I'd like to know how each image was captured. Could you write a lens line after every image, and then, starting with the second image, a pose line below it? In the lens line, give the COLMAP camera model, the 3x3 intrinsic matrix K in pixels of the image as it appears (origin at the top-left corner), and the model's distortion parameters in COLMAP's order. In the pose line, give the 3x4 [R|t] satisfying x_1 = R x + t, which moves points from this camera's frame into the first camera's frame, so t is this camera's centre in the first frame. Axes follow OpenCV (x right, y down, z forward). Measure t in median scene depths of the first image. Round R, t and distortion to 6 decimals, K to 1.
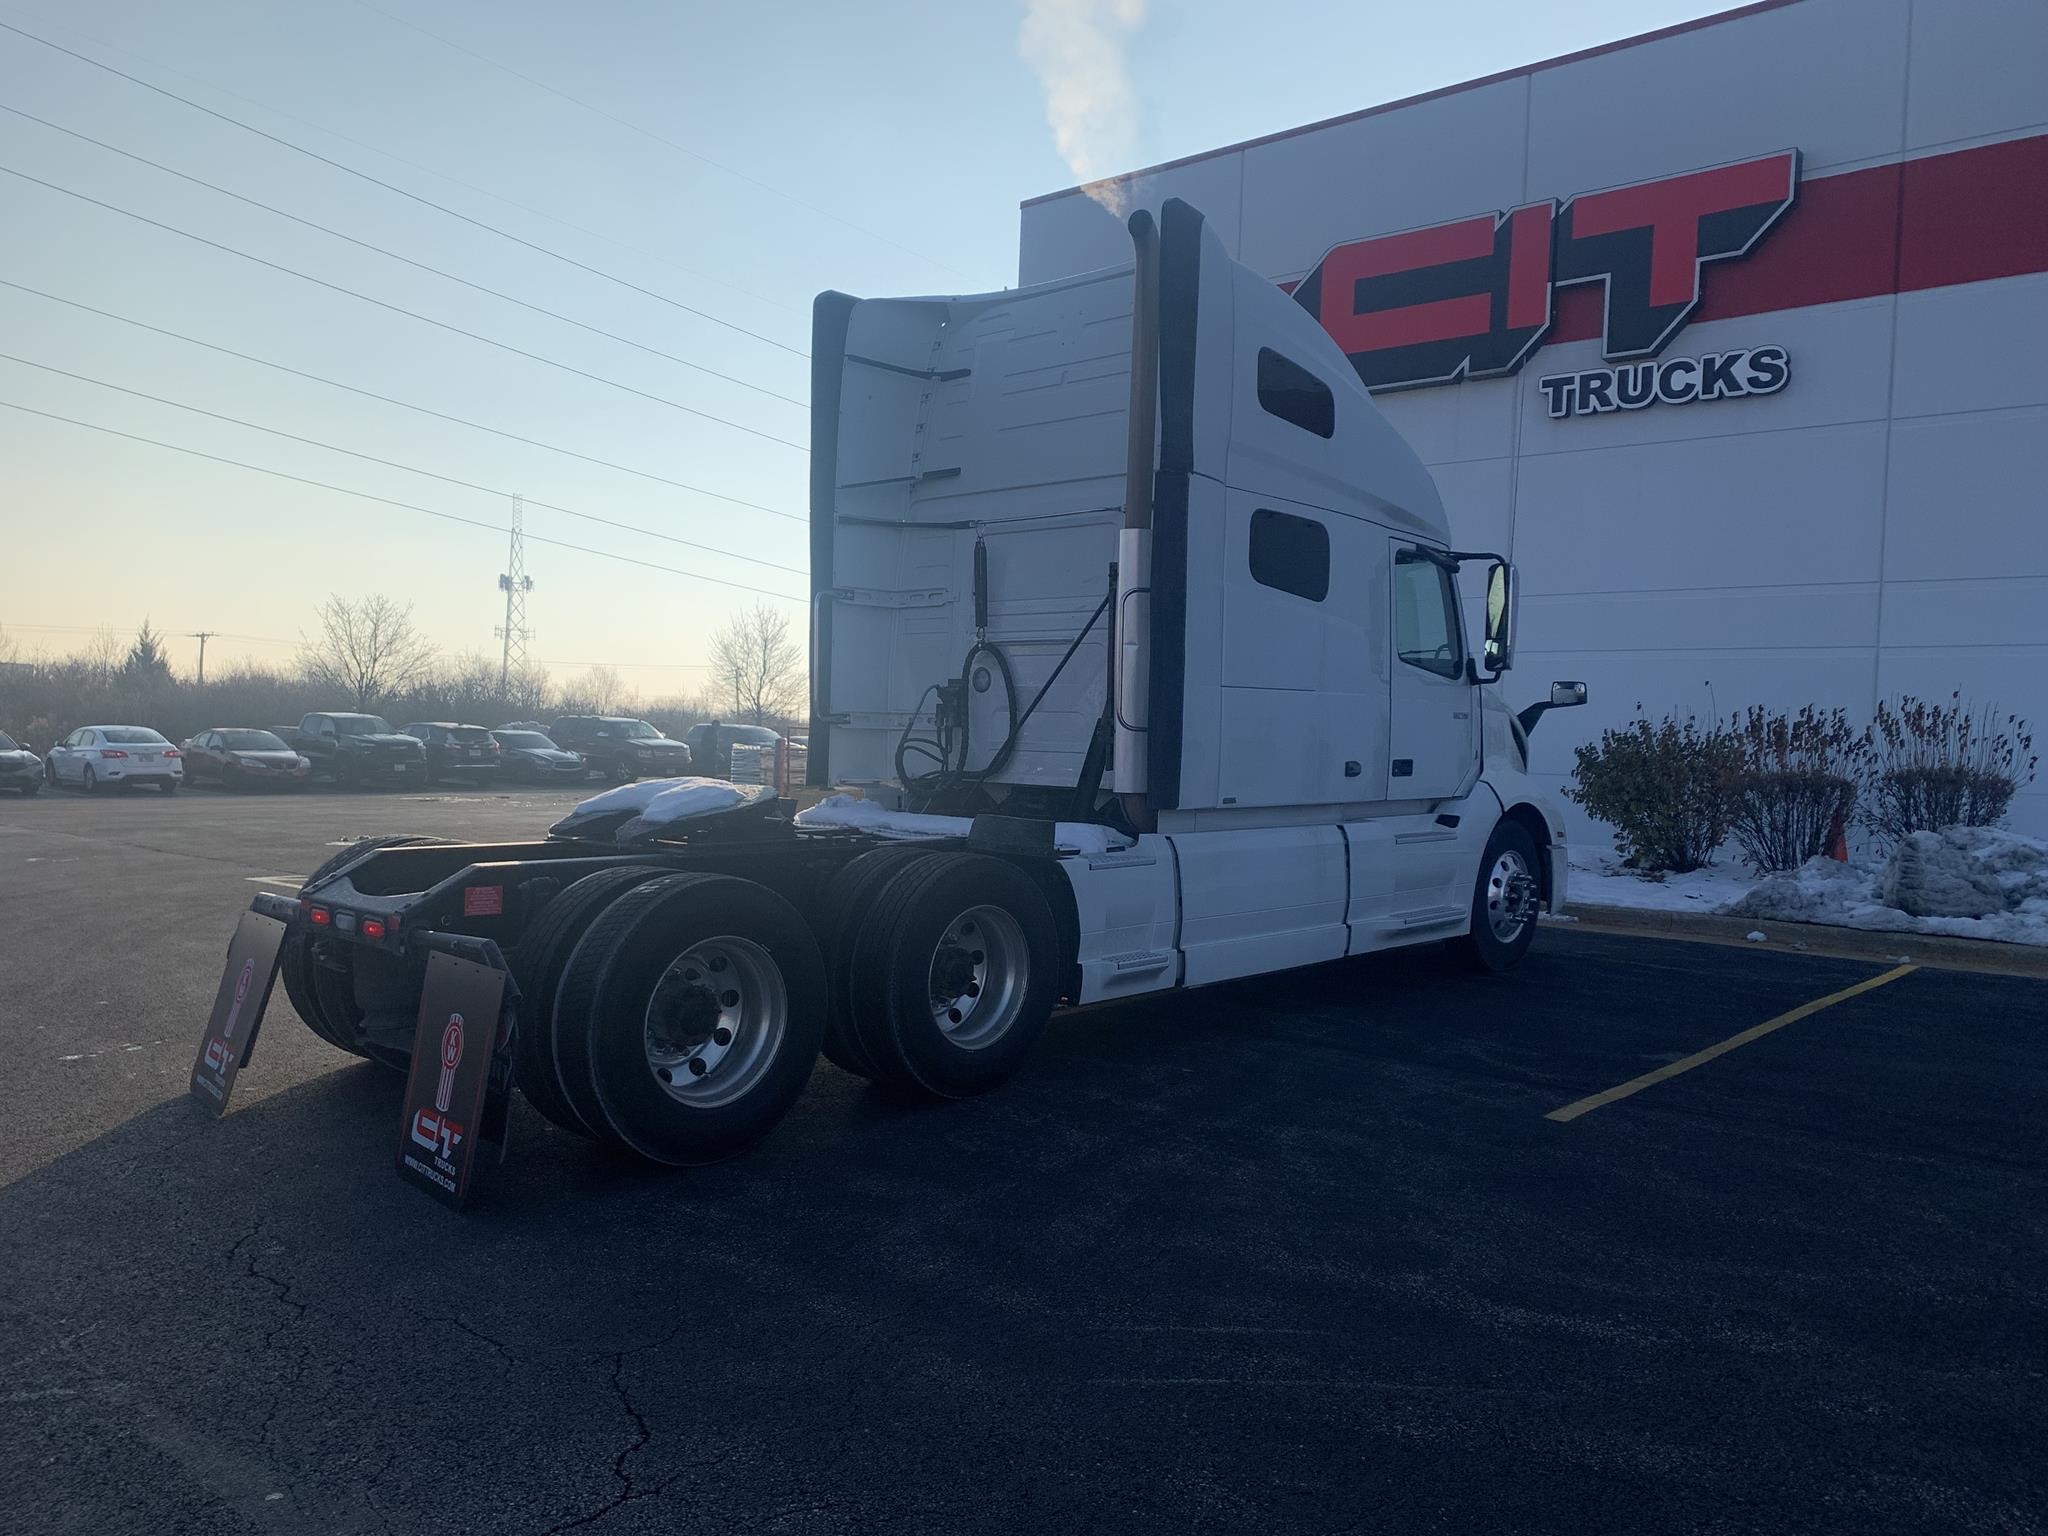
lens RADIAL K [[1479.8, 0, 1023.0], [0, 1479.8, 772.5], [0, 0, 1]] dist [0.005879, 0.002475]
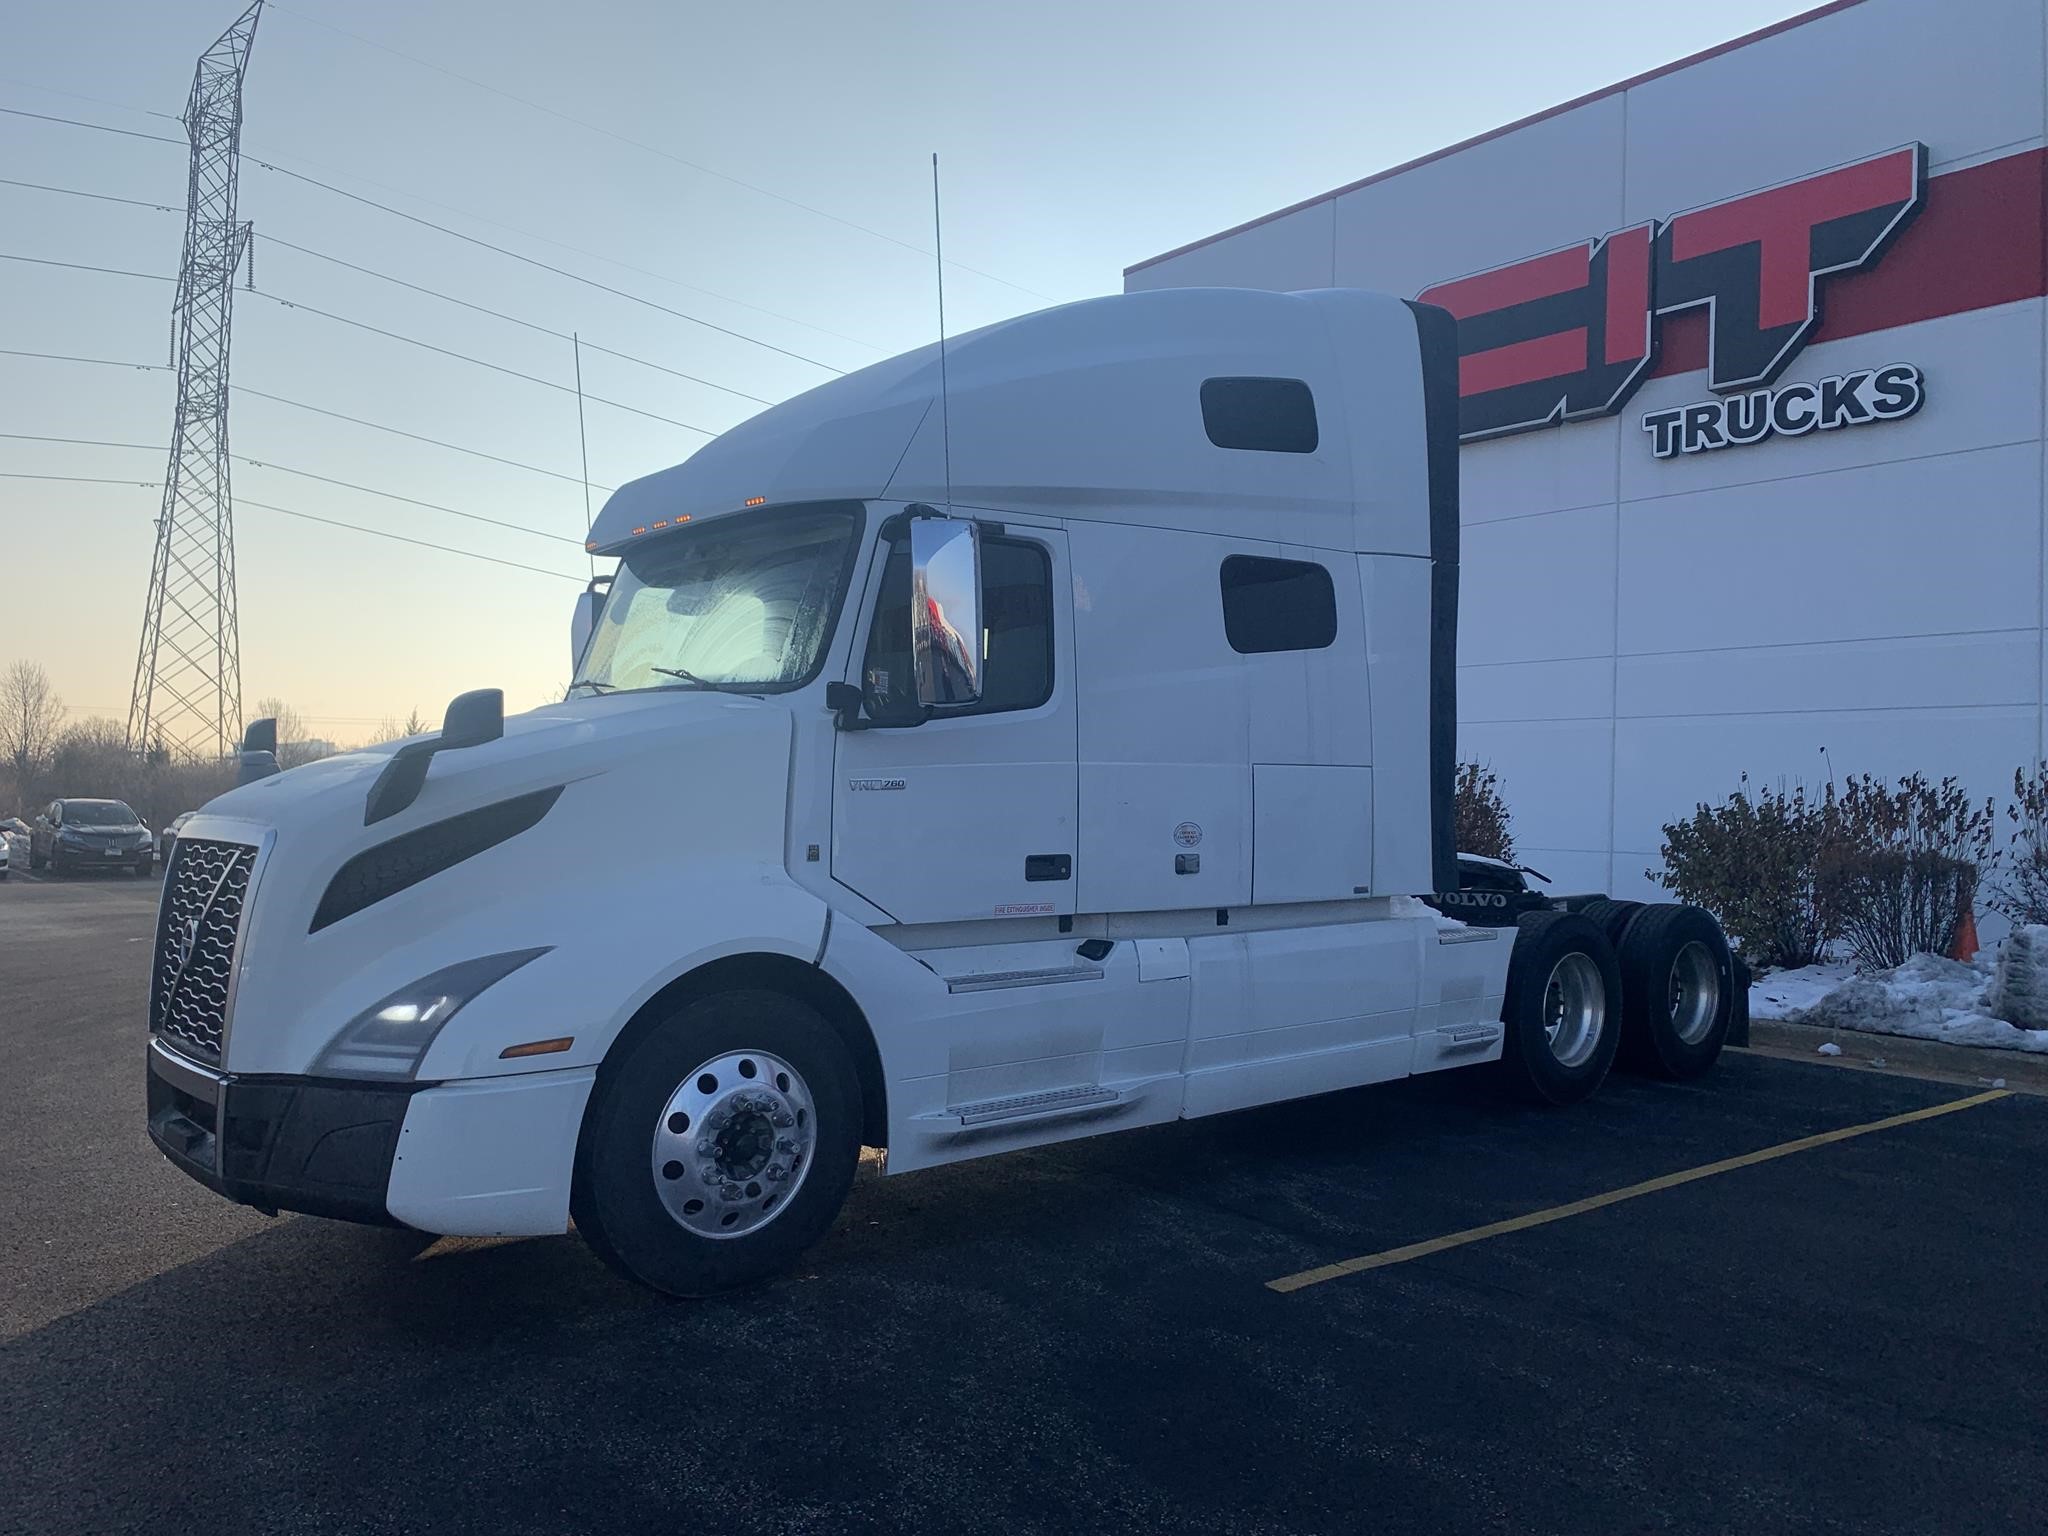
lens RADIAL K [[1482.2, 0, 1007.0], [0, 1482.2, 767.0], [0, 0, 1]] dist [0.002984, -0.002503]
pose [[0.984335, -0.012137, -0.175890, 0.135456], [0.002363, 0.998446, -0.055671, -0.002705], [0.176292, 0.054383, 0.982834, 0.058929]]
